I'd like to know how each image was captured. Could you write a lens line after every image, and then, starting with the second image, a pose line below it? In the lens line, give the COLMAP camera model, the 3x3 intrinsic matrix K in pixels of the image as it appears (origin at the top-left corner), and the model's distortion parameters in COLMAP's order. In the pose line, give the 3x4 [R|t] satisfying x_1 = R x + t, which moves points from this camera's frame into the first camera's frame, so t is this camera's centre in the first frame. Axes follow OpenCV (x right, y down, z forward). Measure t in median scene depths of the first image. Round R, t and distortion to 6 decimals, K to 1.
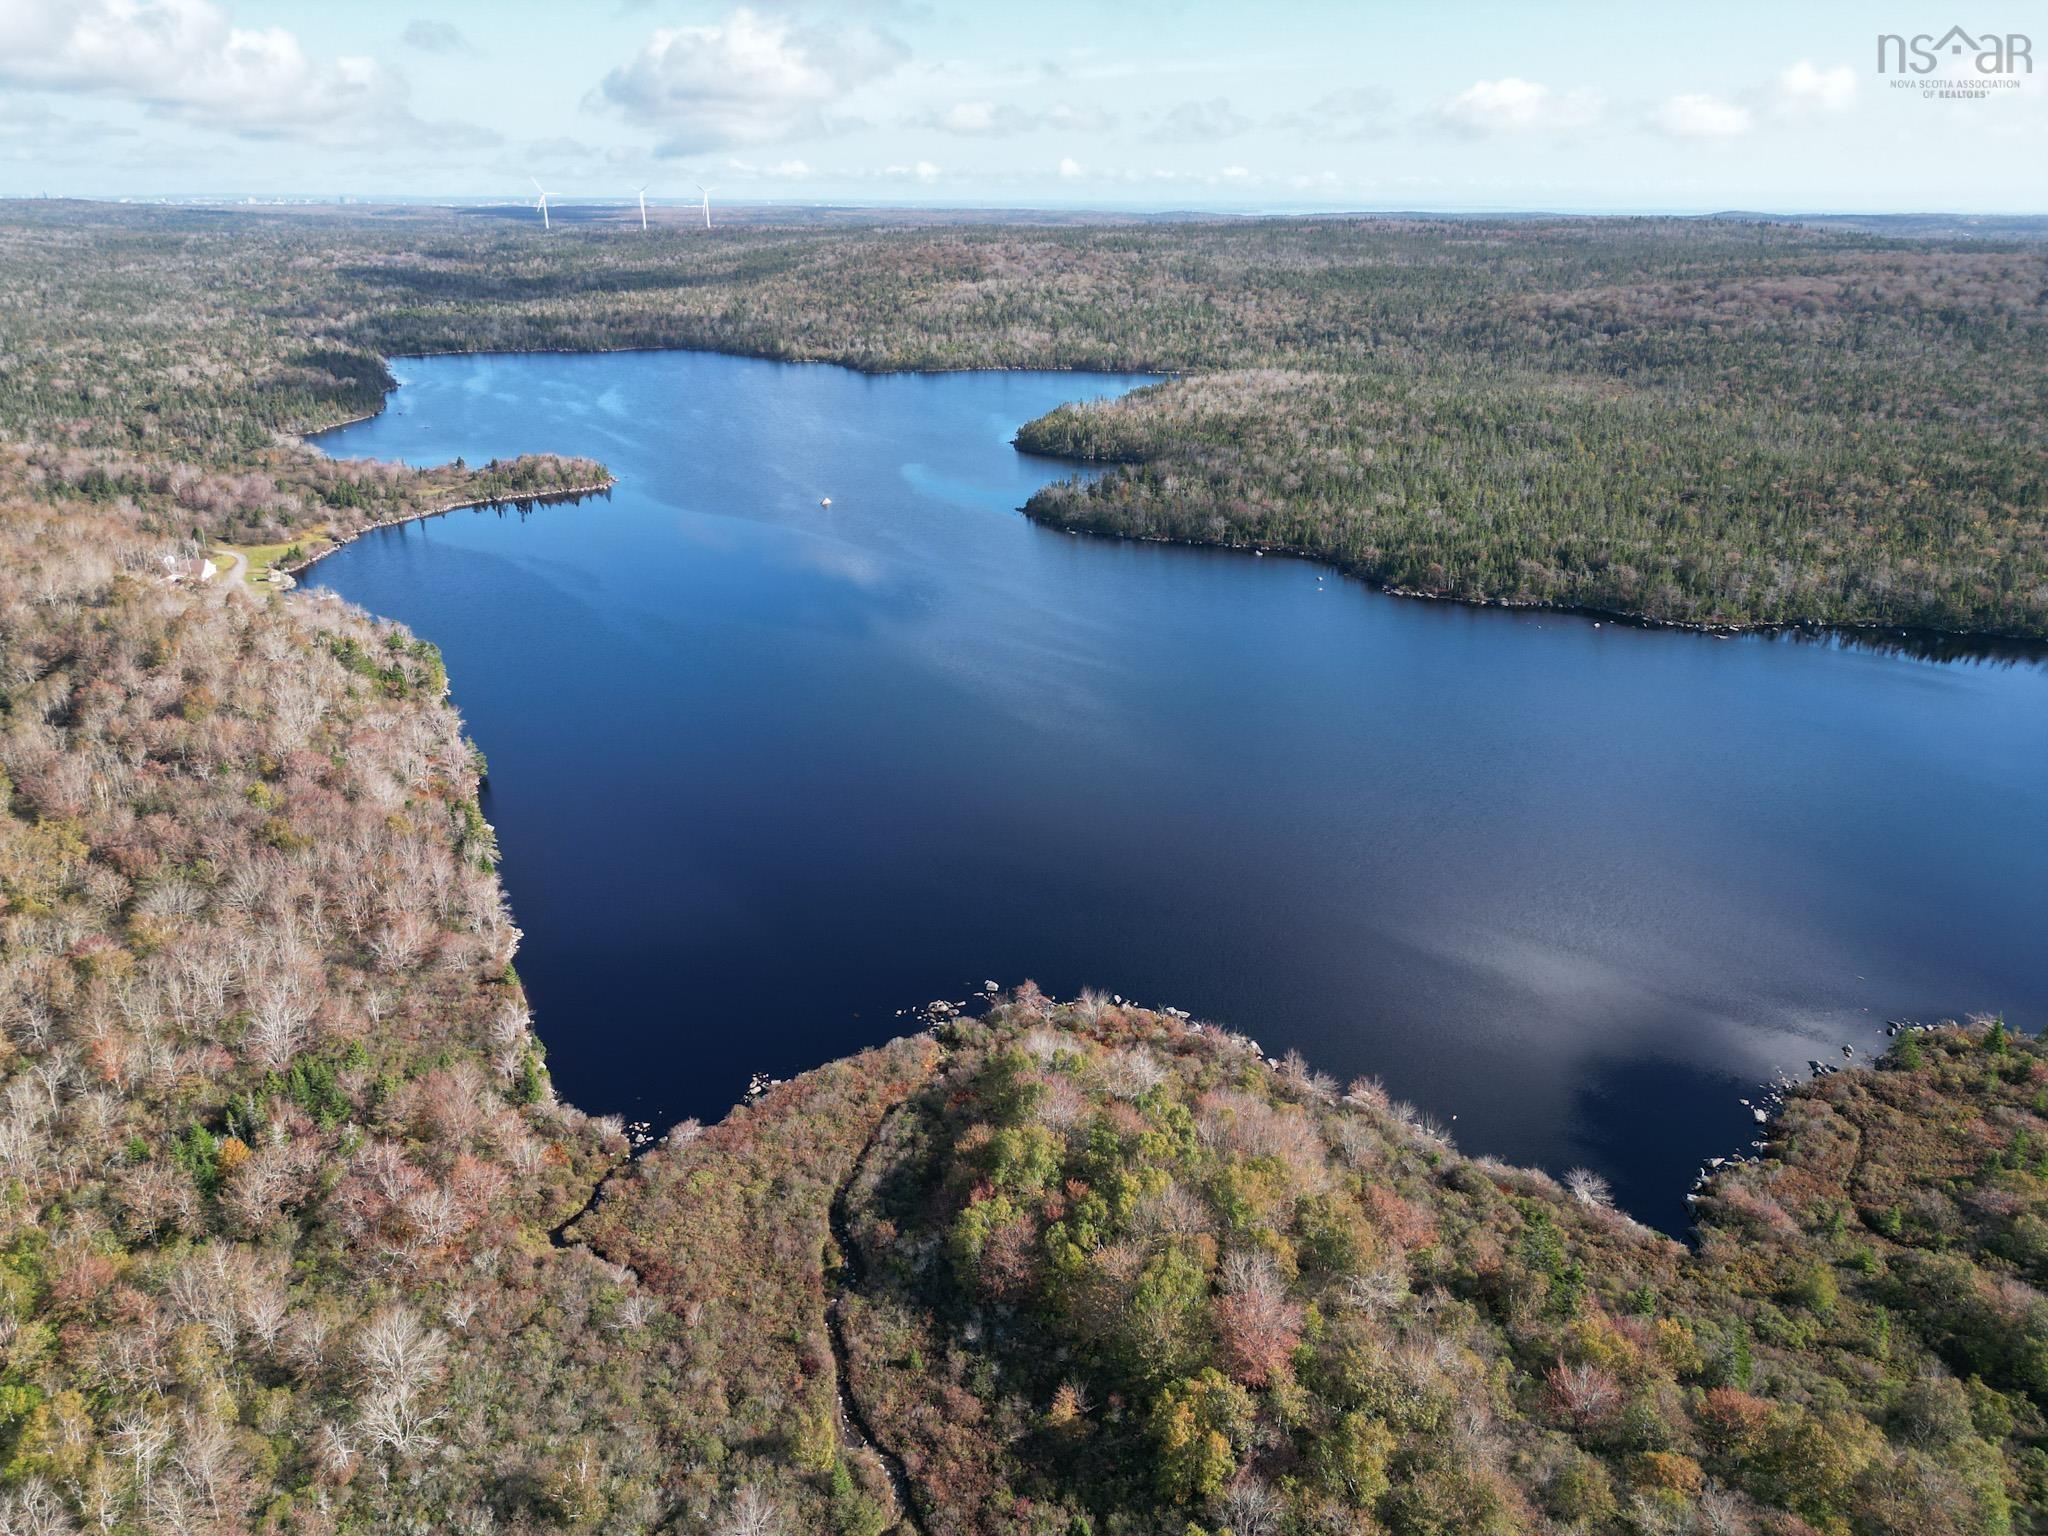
lens RADIAL K [[1443.6, 0, 1008.5], [0, 1443.6, 765.6], [0, 0, 1]] dist [0.075794, -0.072996]
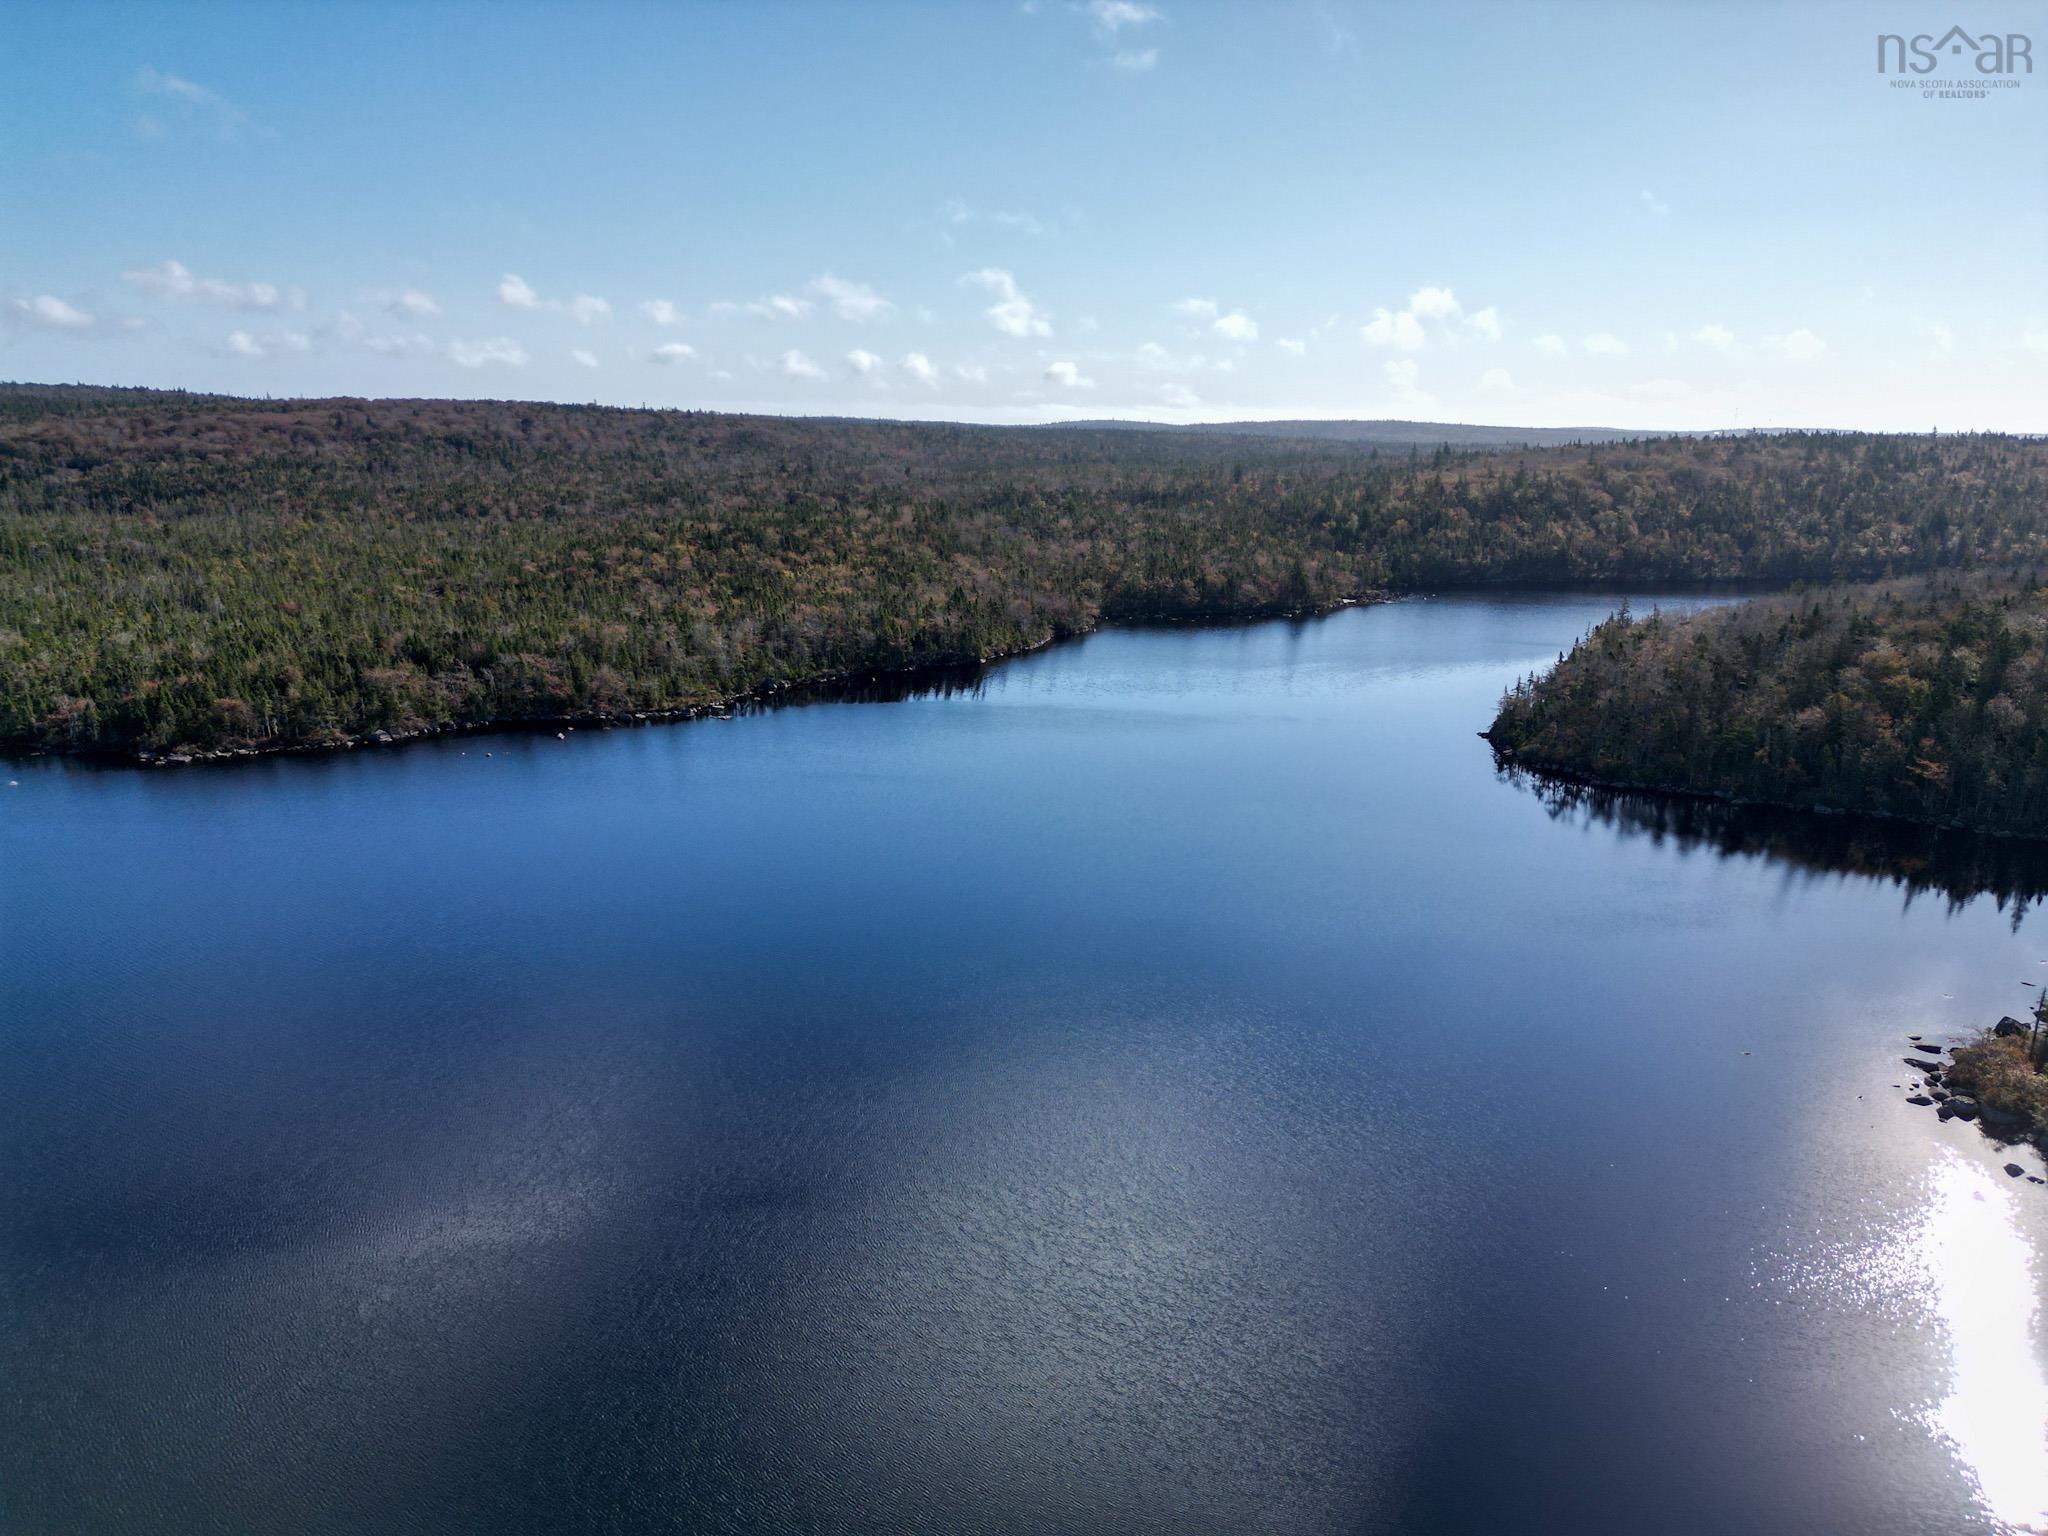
lens RADIAL K [[1443.6, 0, 1031.0], [0, 1443.6, 784.1], [0, 0, 1]] dist [0.075794, -0.072996]
pose [[0.516326, -0.203815, 0.831785, -0.026356], [0.303762, 0.951702, 0.044640, -0.040387], [-0.800710, 0.229616, 0.553300, 0.470248]]
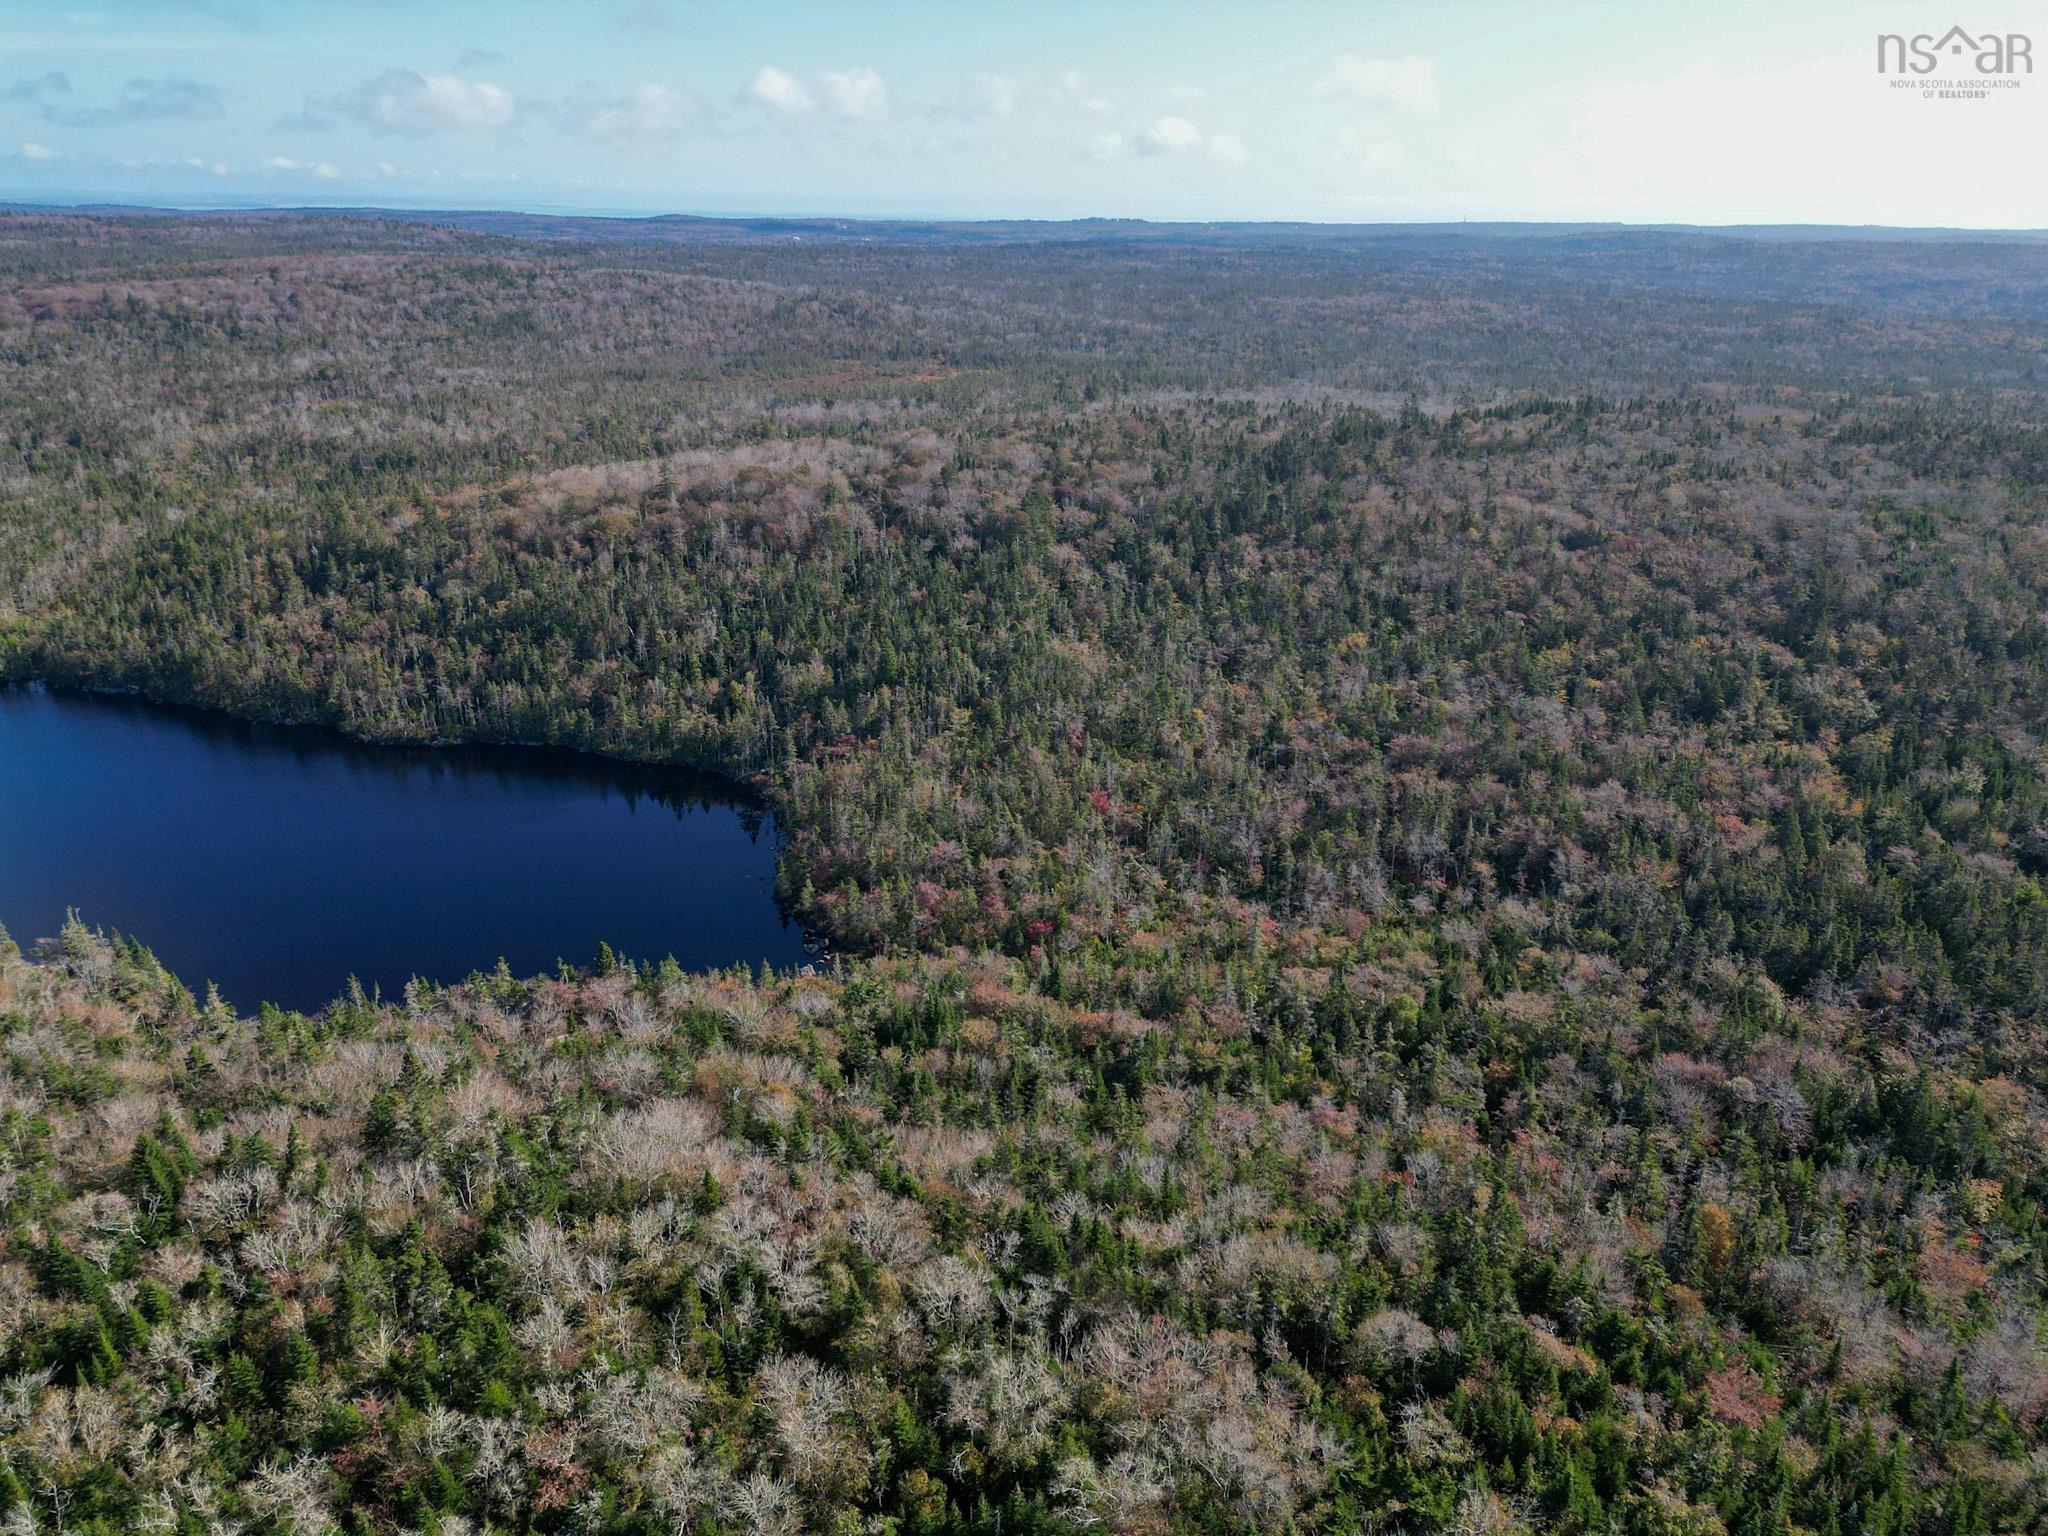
lens RADIAL K [[1443.6, 0, 1023.1], [0, 1443.6, 768.2], [0, 0, 1]] dist [0.075794, -0.072996]
pose [[0.849581, -0.183248, 0.494604, 1.272788], [0.182358, 0.981931, 0.050563, 0.067122], [-0.494932, 0.047238, 0.867647, -0.186405]]
